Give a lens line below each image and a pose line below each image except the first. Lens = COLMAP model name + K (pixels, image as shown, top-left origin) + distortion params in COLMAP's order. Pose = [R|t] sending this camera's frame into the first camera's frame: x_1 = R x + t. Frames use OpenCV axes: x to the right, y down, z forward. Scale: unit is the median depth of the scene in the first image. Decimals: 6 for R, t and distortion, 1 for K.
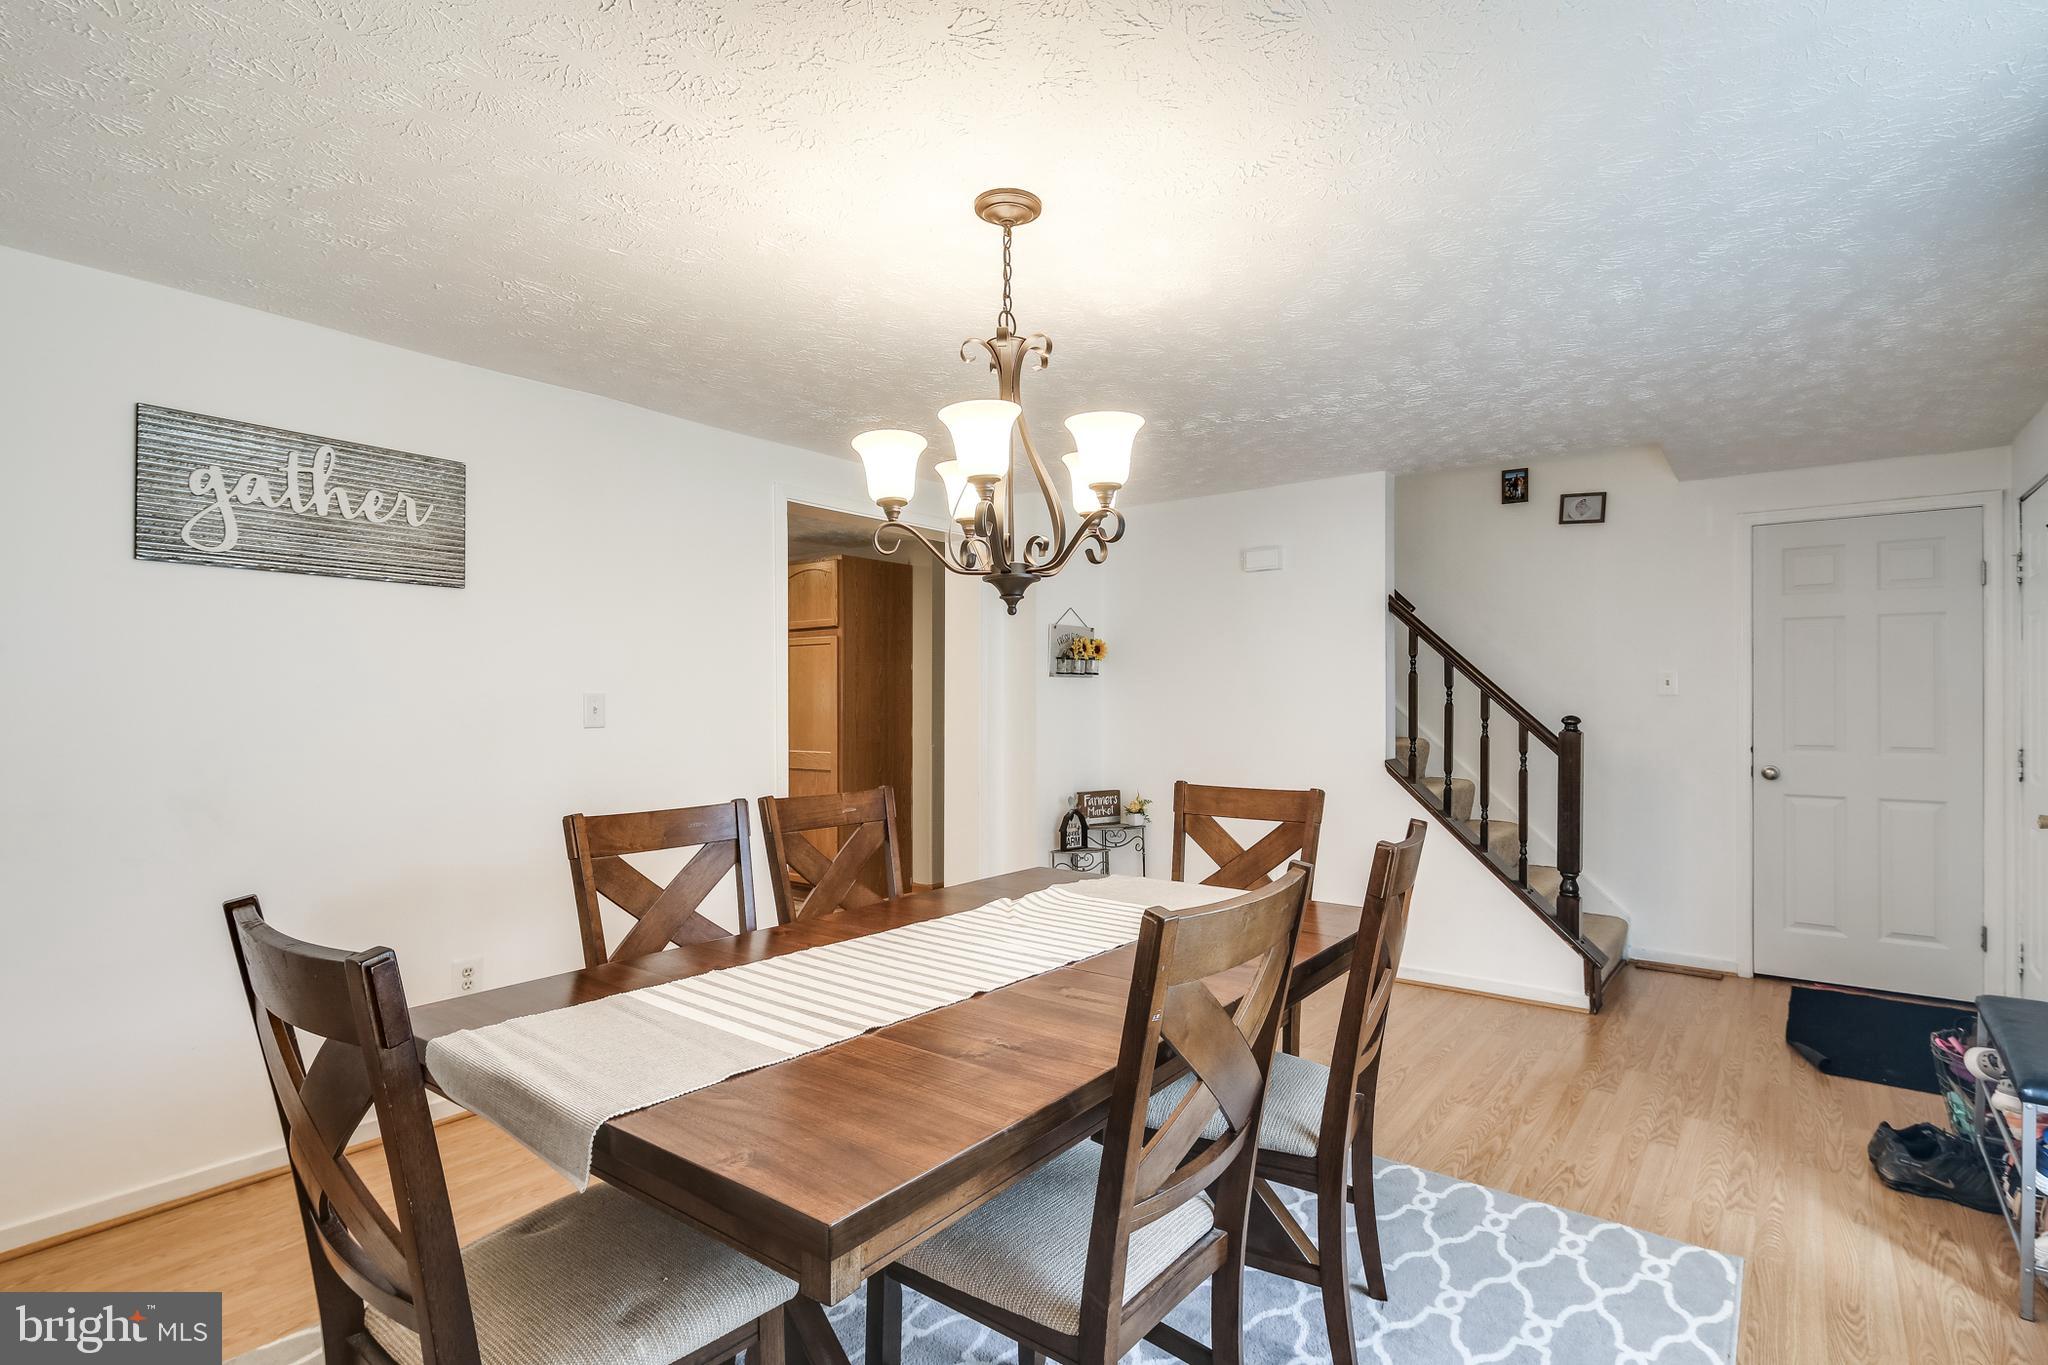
lens RADIAL K [[994.3, 0, 1025.3], [0, 994.3, 694.1], [0, 0, 1]] dist [-0.001604, -0.001560]
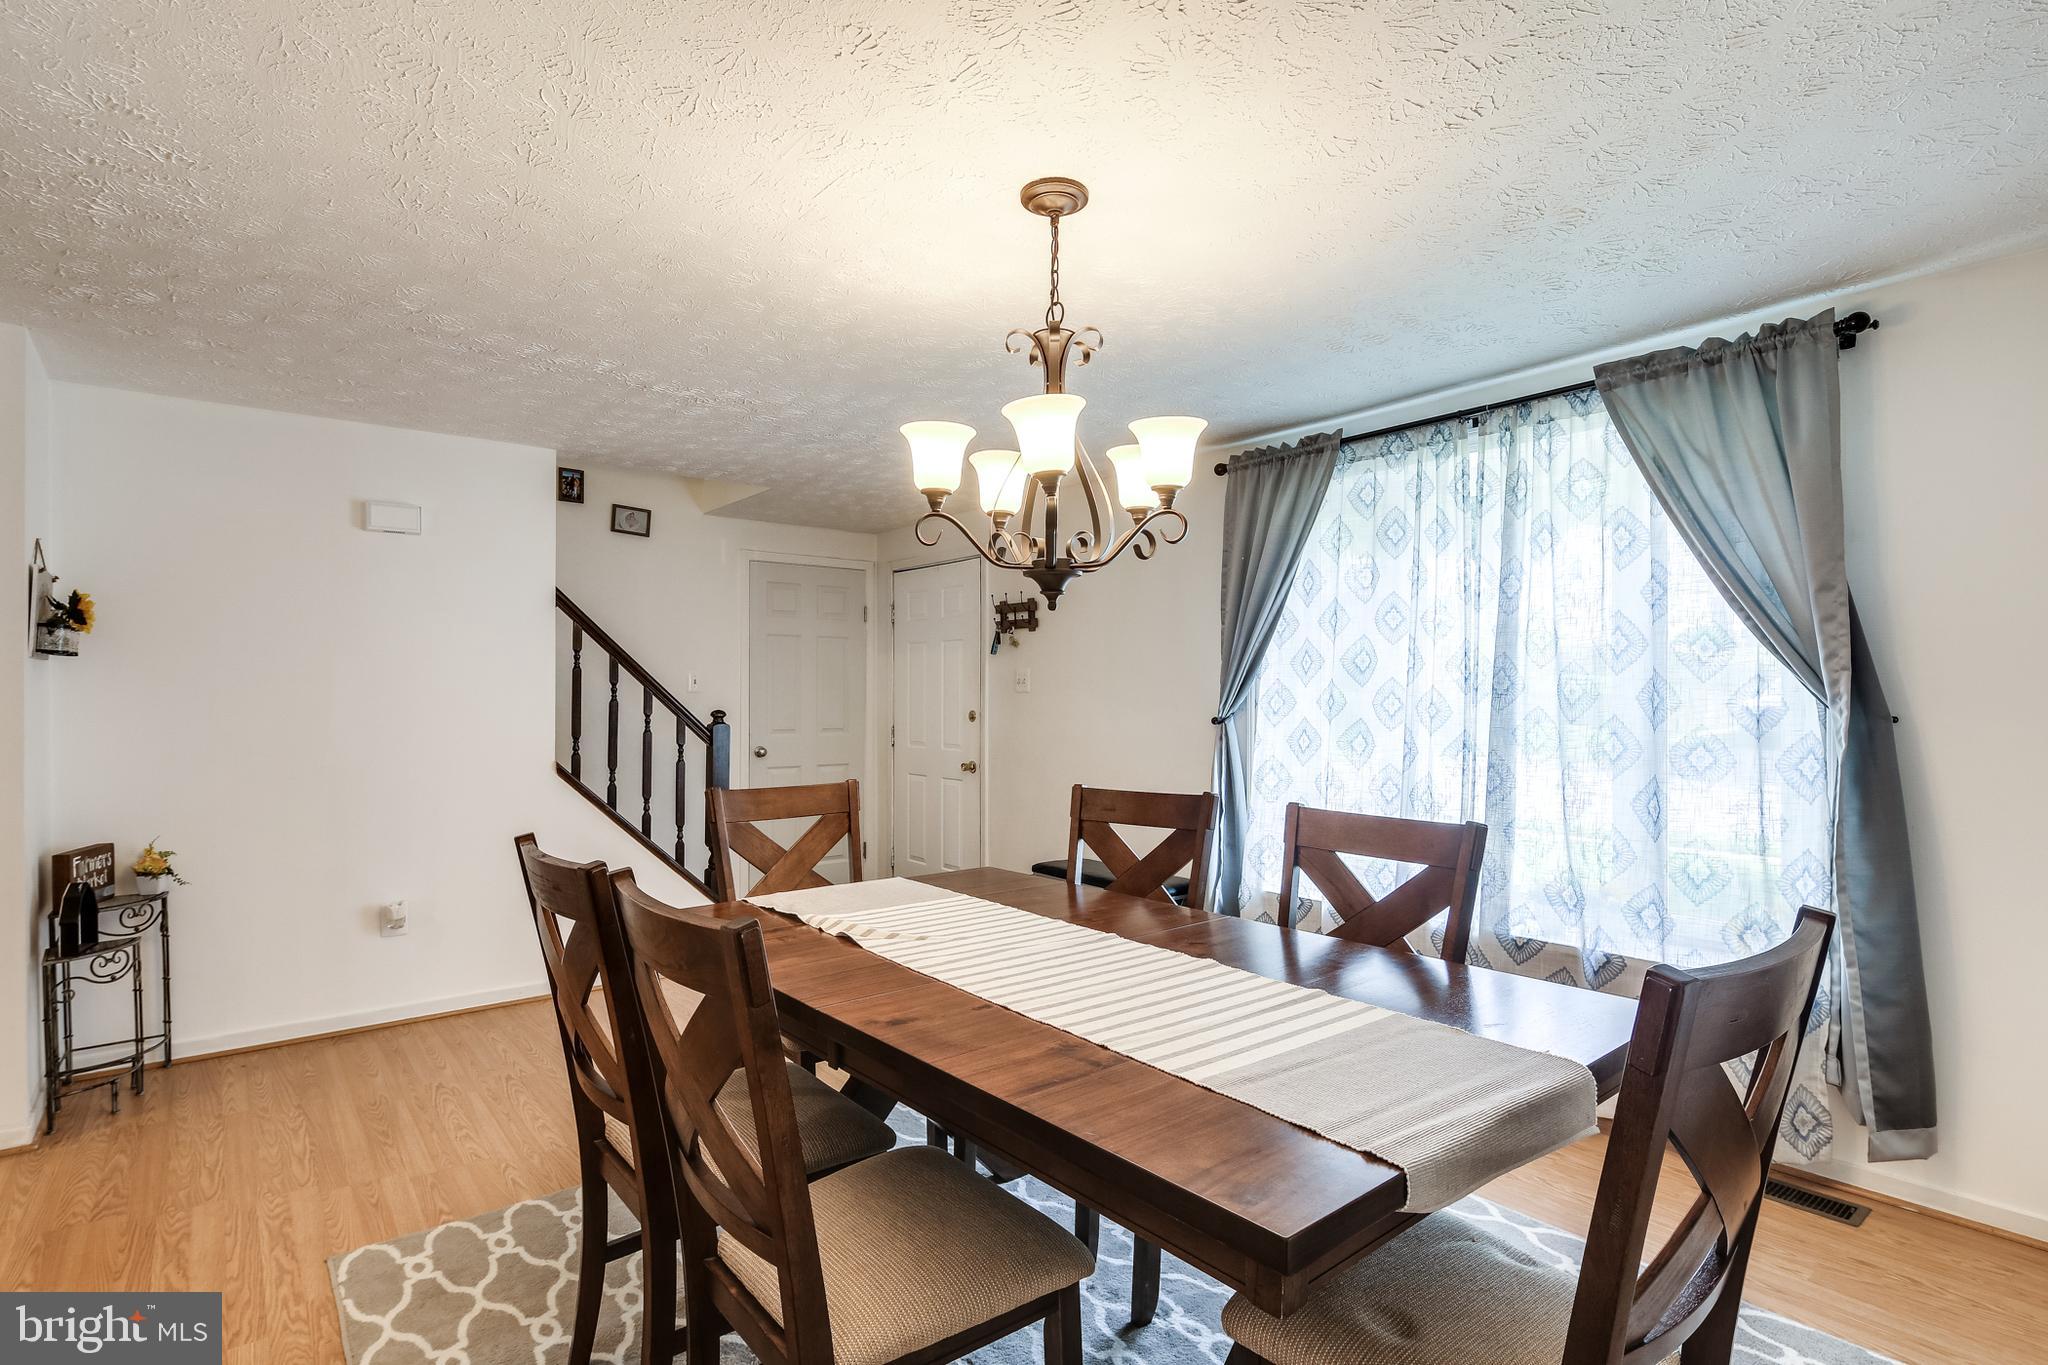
lens RADIAL K [[1011.0, 0, 1014.7], [0, 1011.0, 678.7], [0, 0, 1]] dist [0.002704, 0.000292]
pose [[0.240309, 0.016276, 0.970560, -0.471707], [-0.004122, 0.999868, -0.015746, 0.002263], [-0.970688, -0.000217, 0.240344, 0.373571]]
